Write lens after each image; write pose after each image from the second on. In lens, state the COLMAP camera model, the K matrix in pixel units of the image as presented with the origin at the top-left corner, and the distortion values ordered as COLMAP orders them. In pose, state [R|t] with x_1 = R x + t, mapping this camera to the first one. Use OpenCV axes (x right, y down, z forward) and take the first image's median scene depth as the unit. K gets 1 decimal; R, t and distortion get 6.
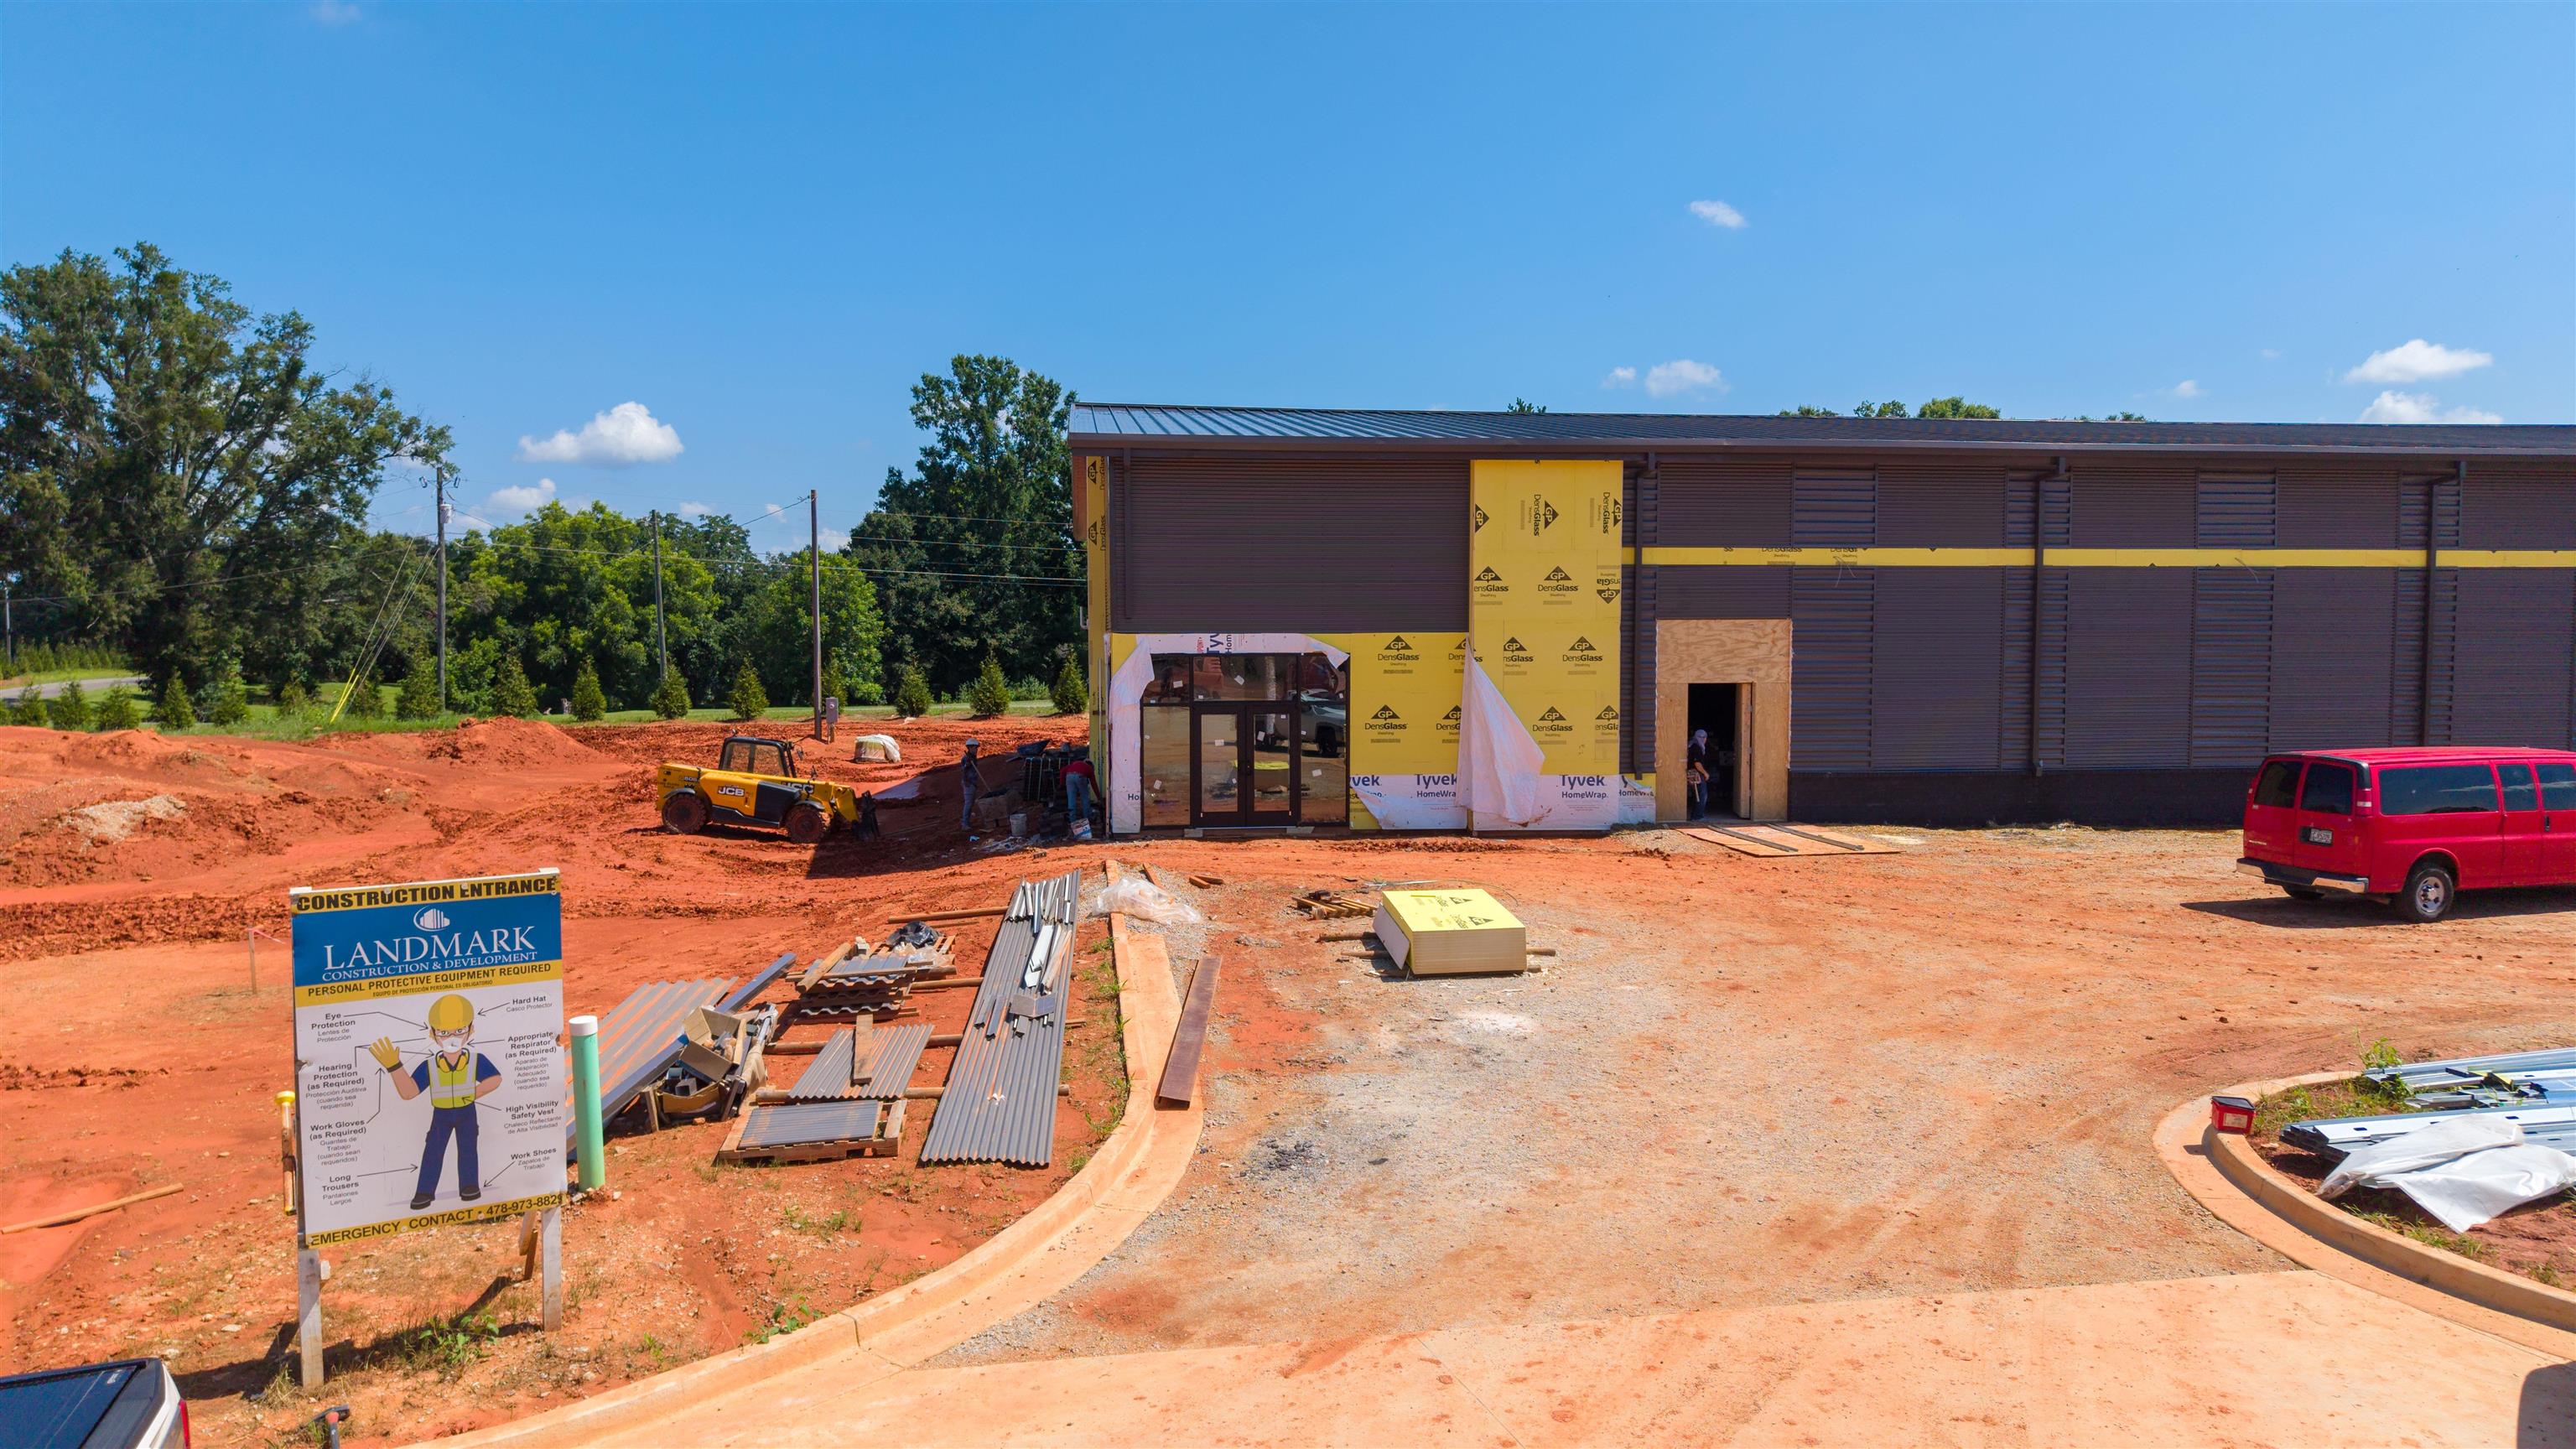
lens RADIAL K [[1619.1, 0, 1288.0], [0, 1619.1, 724.5], [0, 0, 1]] dist [-0.003161, -0.028373]
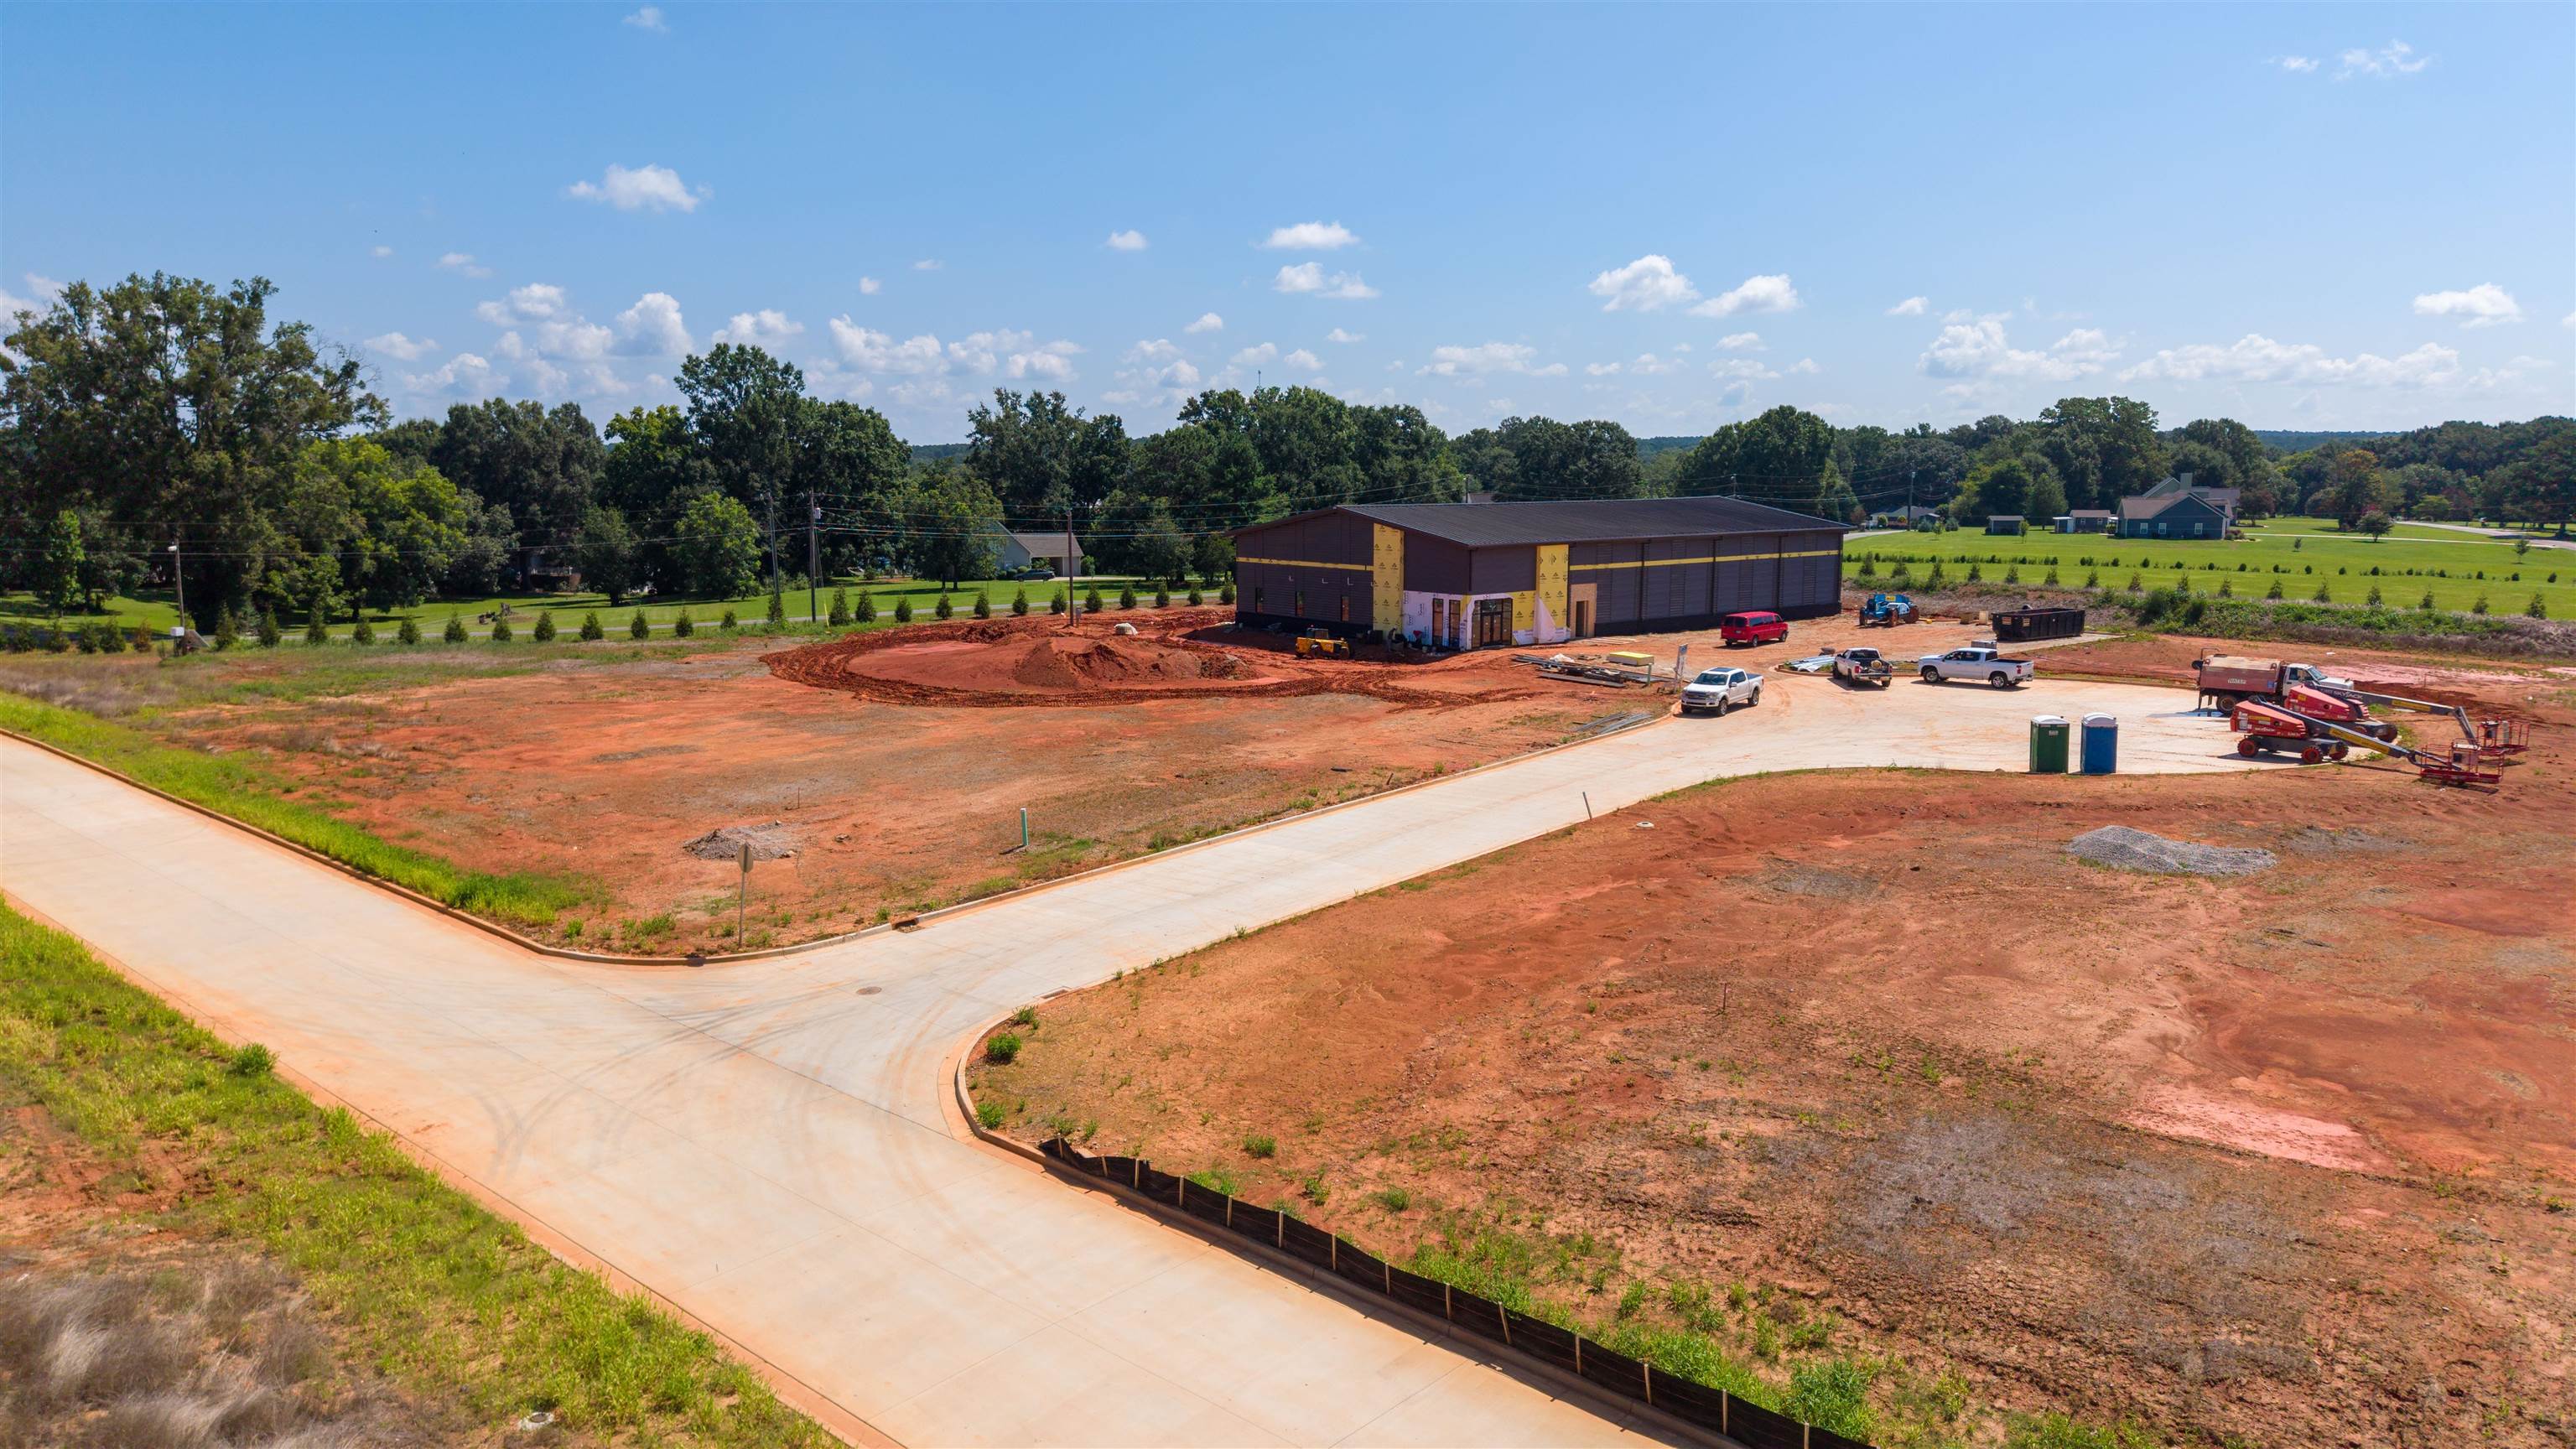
lens RADIAL K [[1706.4, 0, 1319.6], [0, 1706.4, 721.4], [0, 0, 1]] dist [0.031497, -0.031433]
pose [[0.801230, -0.089323, 0.591652, -2.645149], [0.028316, 0.993347, 0.111622, -0.210622], [-0.597687, -0.072682, 0.798428, -1.866330]]
